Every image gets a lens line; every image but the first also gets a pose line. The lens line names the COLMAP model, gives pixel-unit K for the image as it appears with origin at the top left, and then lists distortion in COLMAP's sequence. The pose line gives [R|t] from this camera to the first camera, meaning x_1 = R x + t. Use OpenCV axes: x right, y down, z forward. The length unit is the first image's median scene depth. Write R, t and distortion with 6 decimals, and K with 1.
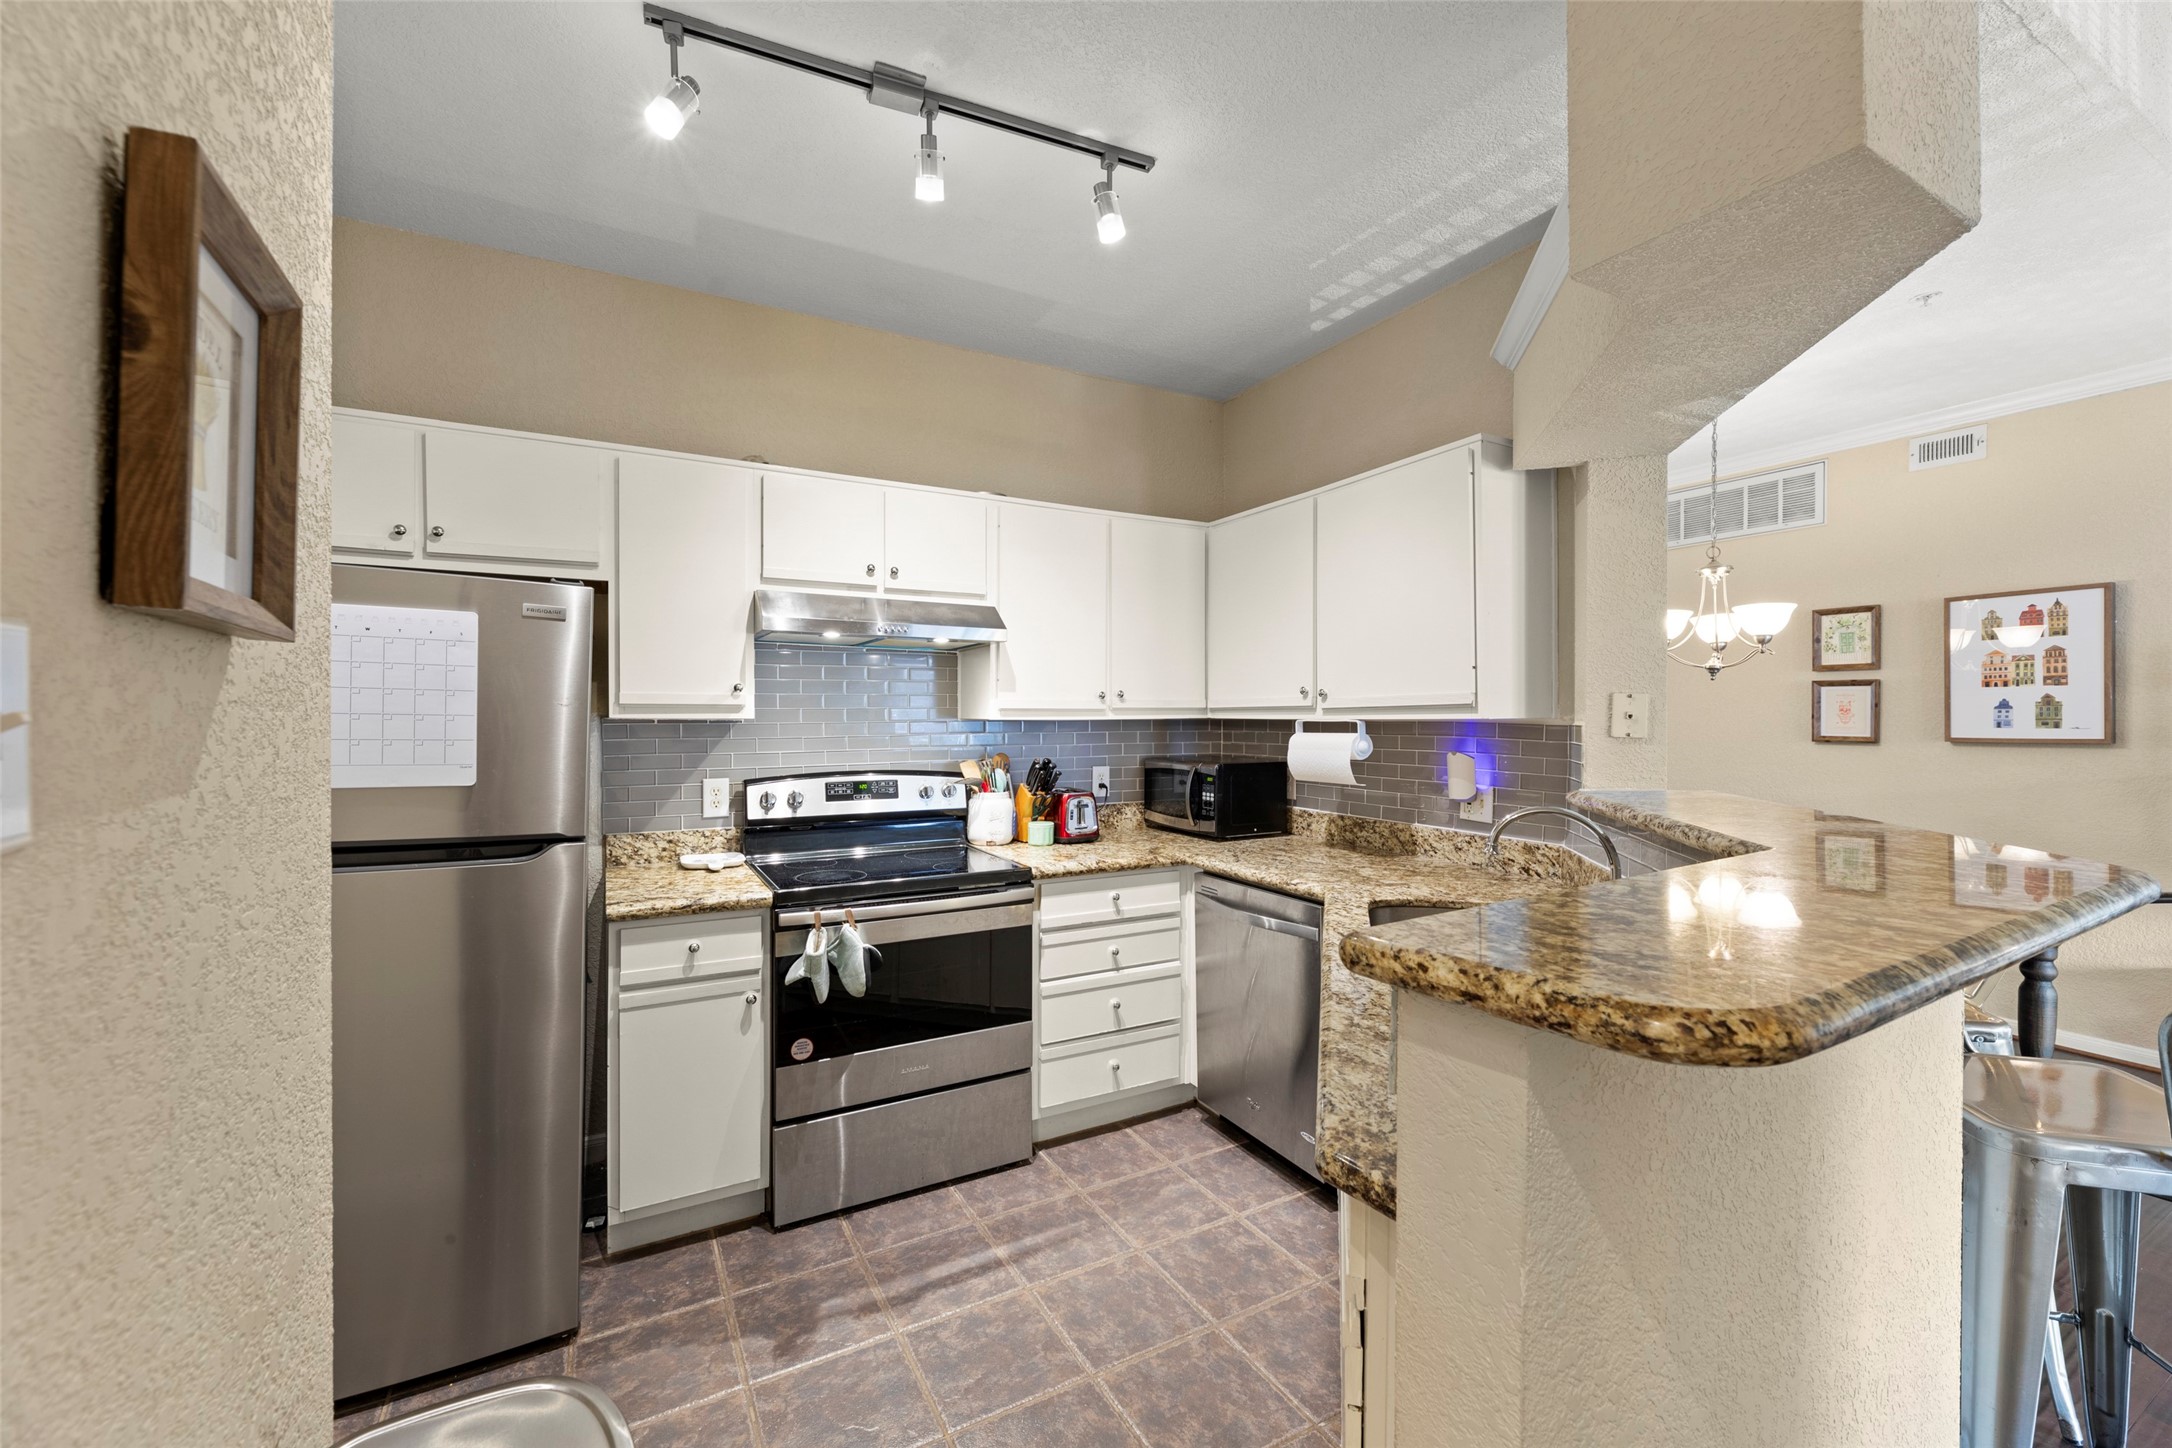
lens RADIAL K [[869.3, 0, 1081.6], [0, 869.3, 723.3], [0, 0, 1]] dist [0.000332, 0.000380]
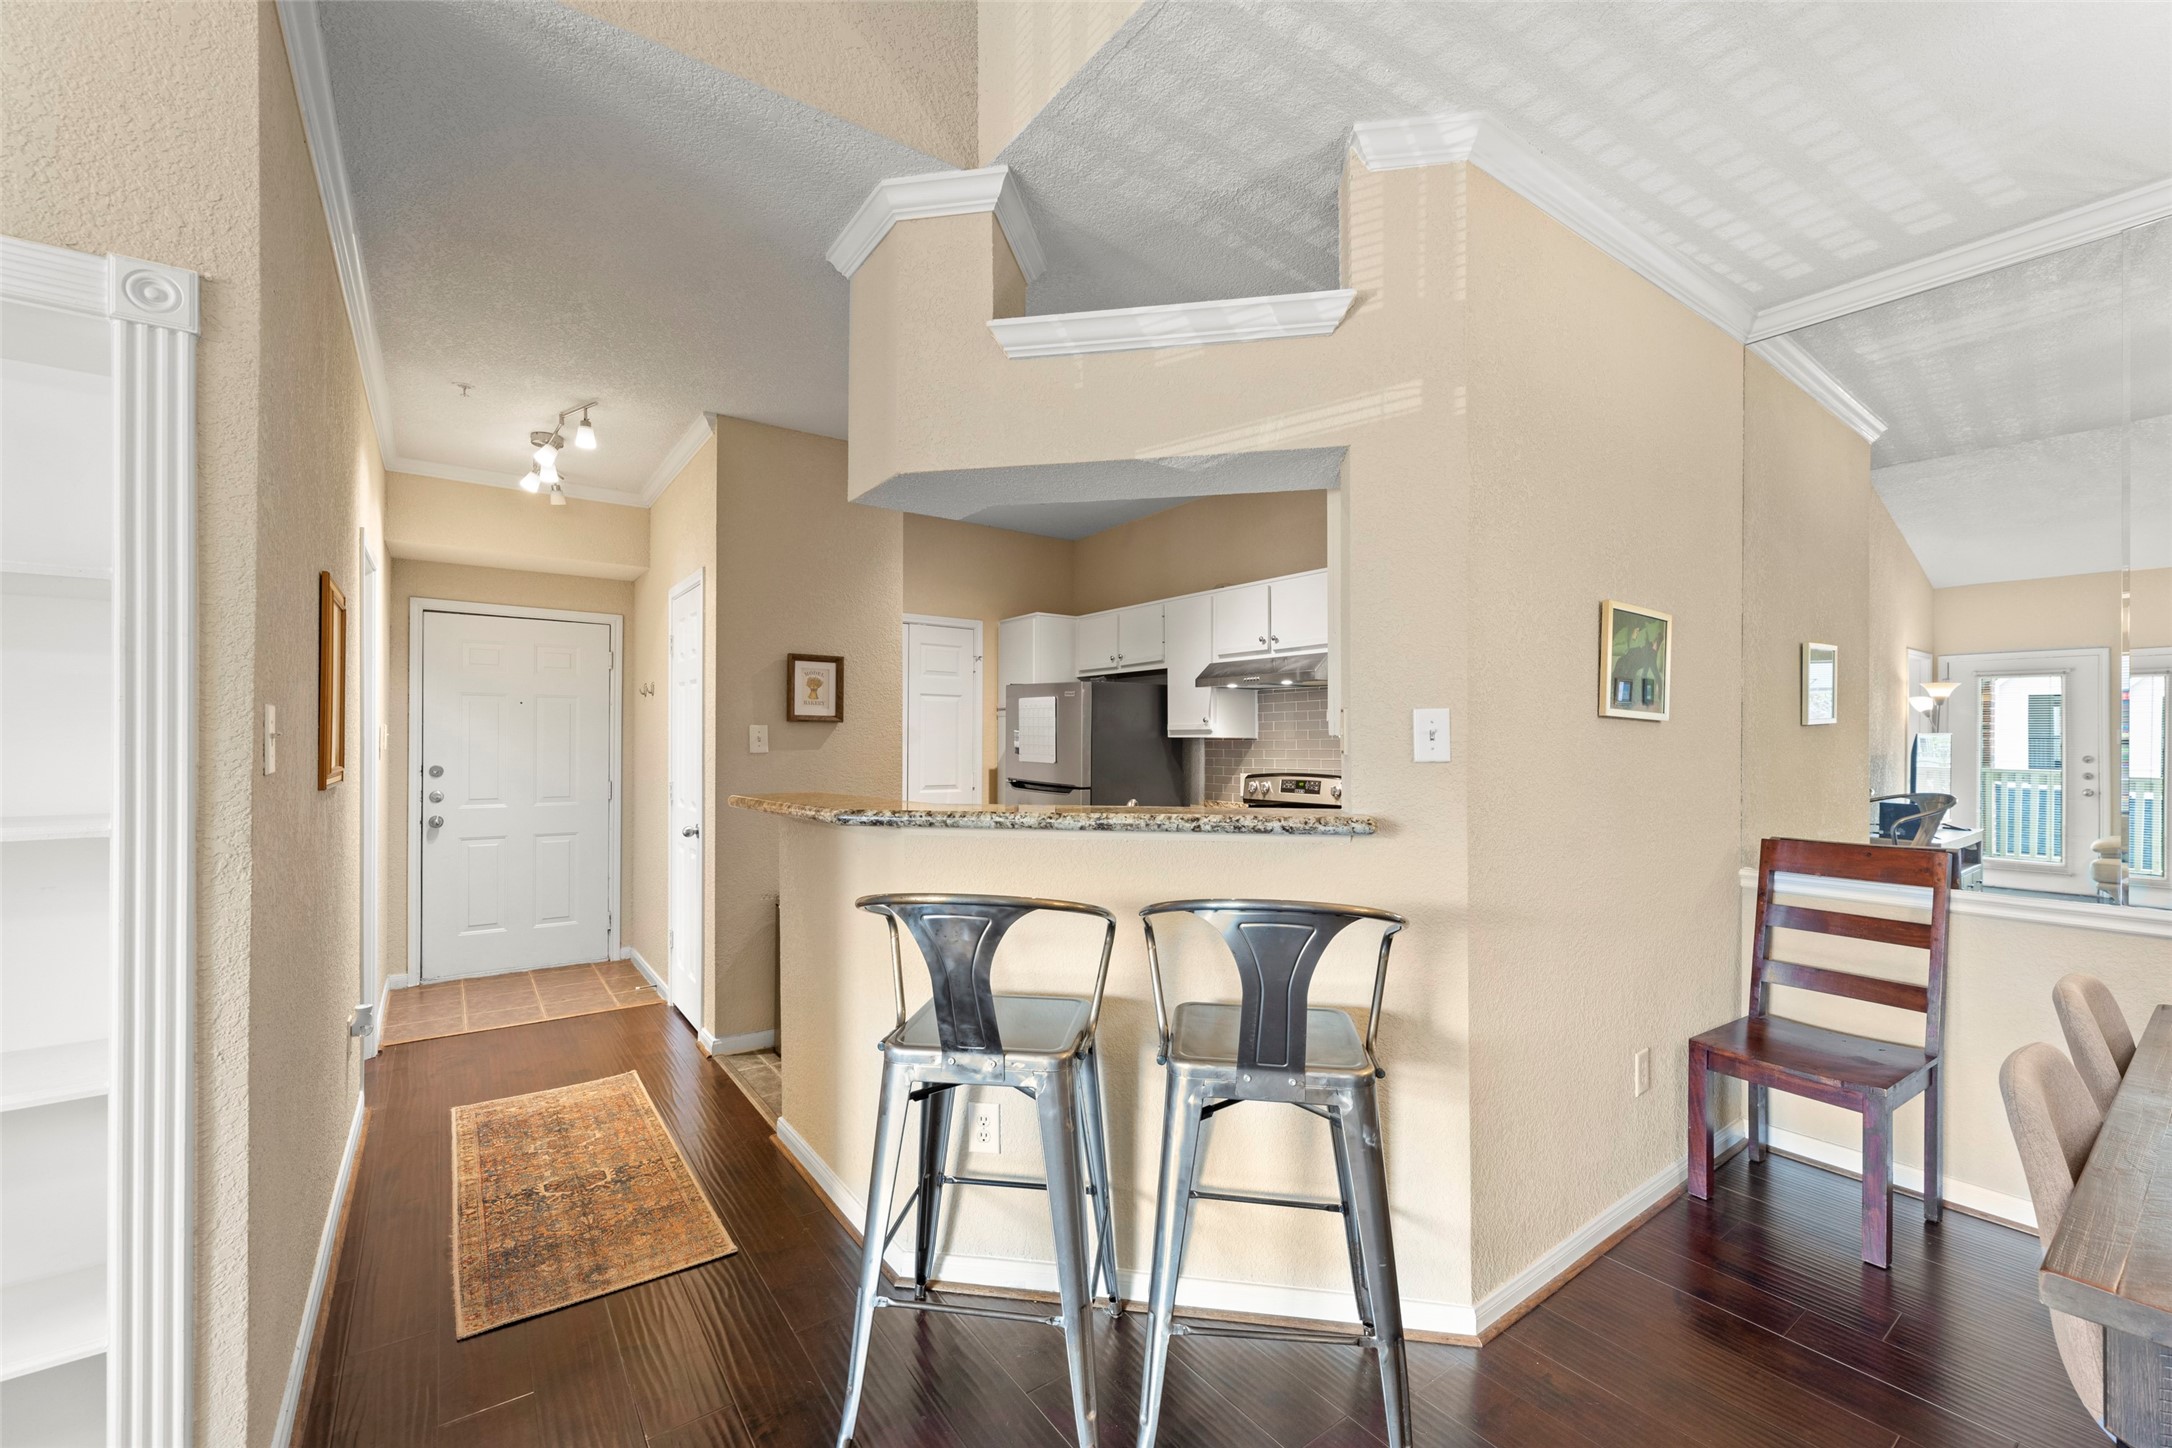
lens RADIAL K [[880.5, 0, 1074.0], [0, 880.5, 739.2], [0, 0, 1]] dist [0.000560, 0.000239]
pose [[0.118946, -0.000773, -0.992900, 1.128845], [-0.004538, 0.999989, -0.001322, 0.001184], [0.992890, 0.004663, 0.118942, 0.436576]]
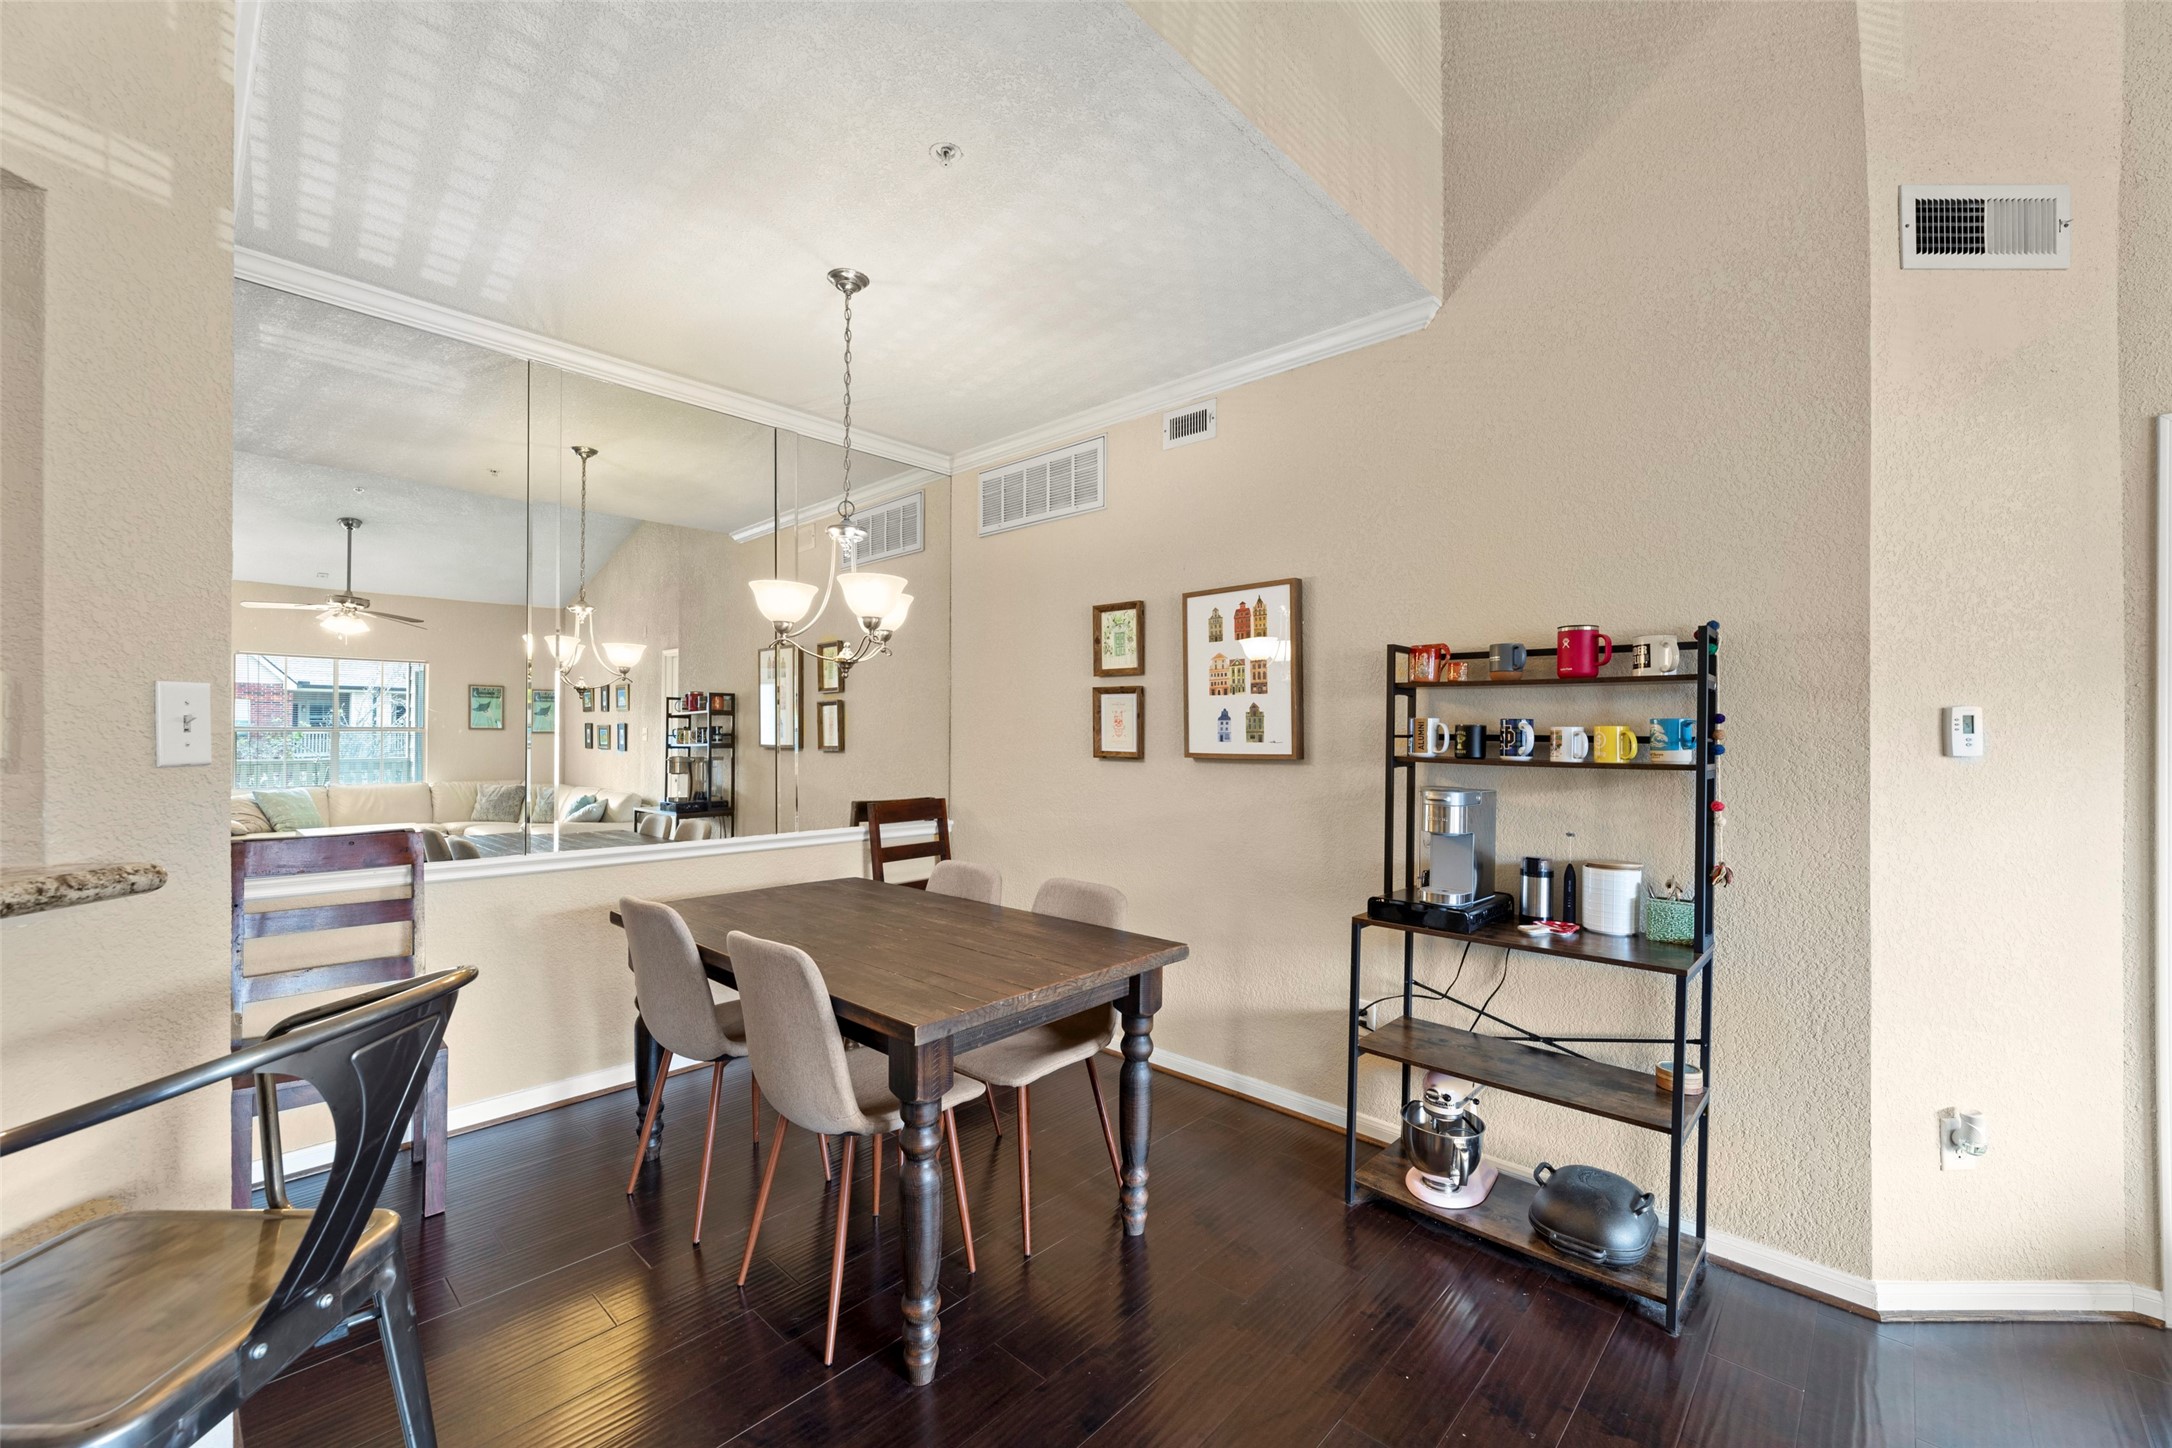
lens RADIAL K [[873.3, 0, 1079.4], [0, 873.3, 730.7], [0, 0, 1]] dist [0.000963, 0.000133]
pose [[0.951132, 0.004595, 0.308750, 0.786679], [-0.002248, 0.999966, -0.007957, 0.001596], [-0.308776, 0.006875, 0.951110, 0.249405]]
